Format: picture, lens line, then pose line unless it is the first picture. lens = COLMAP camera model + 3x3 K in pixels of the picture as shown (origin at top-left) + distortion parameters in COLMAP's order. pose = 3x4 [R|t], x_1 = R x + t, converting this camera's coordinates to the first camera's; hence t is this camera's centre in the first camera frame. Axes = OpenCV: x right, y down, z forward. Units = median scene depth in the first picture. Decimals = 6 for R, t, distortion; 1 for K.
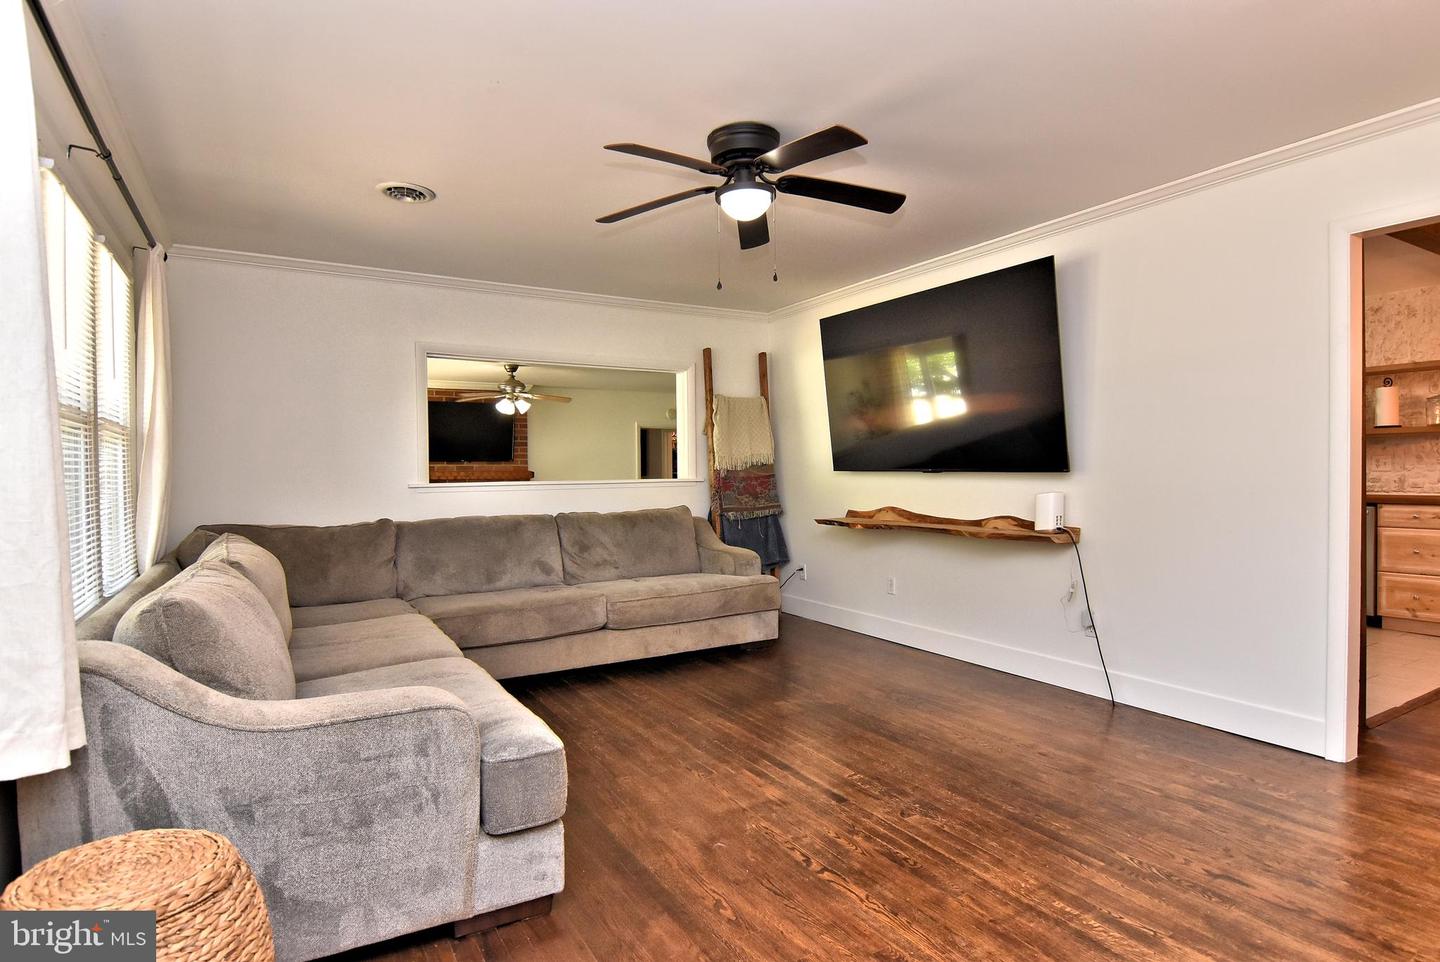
lens RADIAL K [[767.0, 0, 725.7], [0, 767.0, 482.3], [0, 0, 1]] dist [-0.005990, -0.002703]
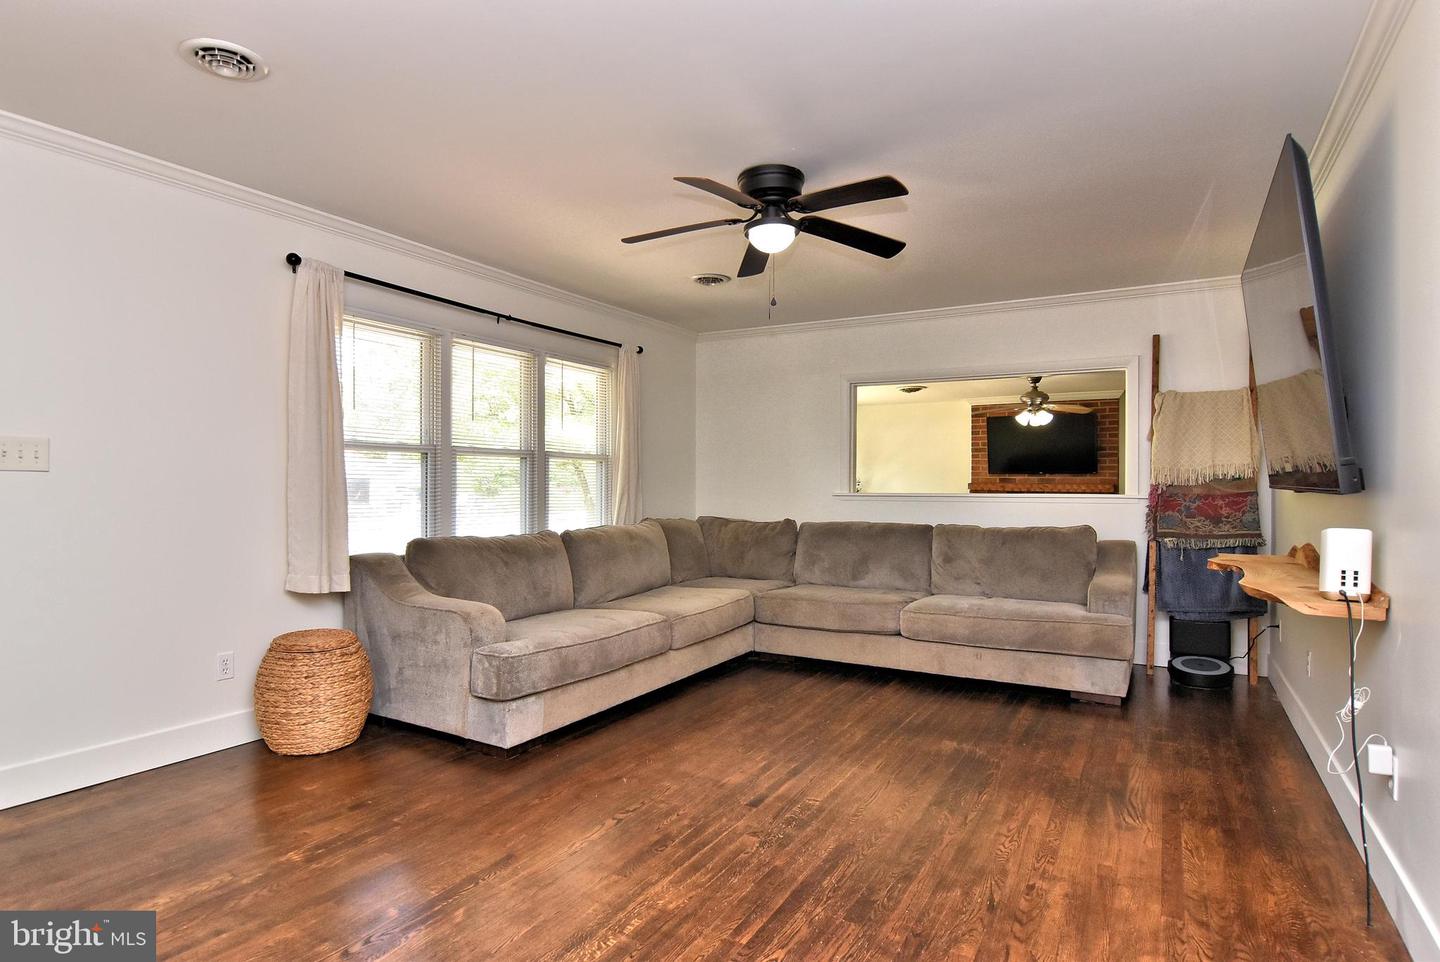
lens RADIAL K [[767.0, 0, 726.7], [0, 767.0, 483.1], [0, 0, 1]] dist [-0.005990, -0.002703]
pose [[0.486451, 0.009972, -0.873651, 0.635541], [-0.022290, 0.999751, -0.000999, -0.009243], [0.873424, 0.019960, 0.486552, 0.284897]]
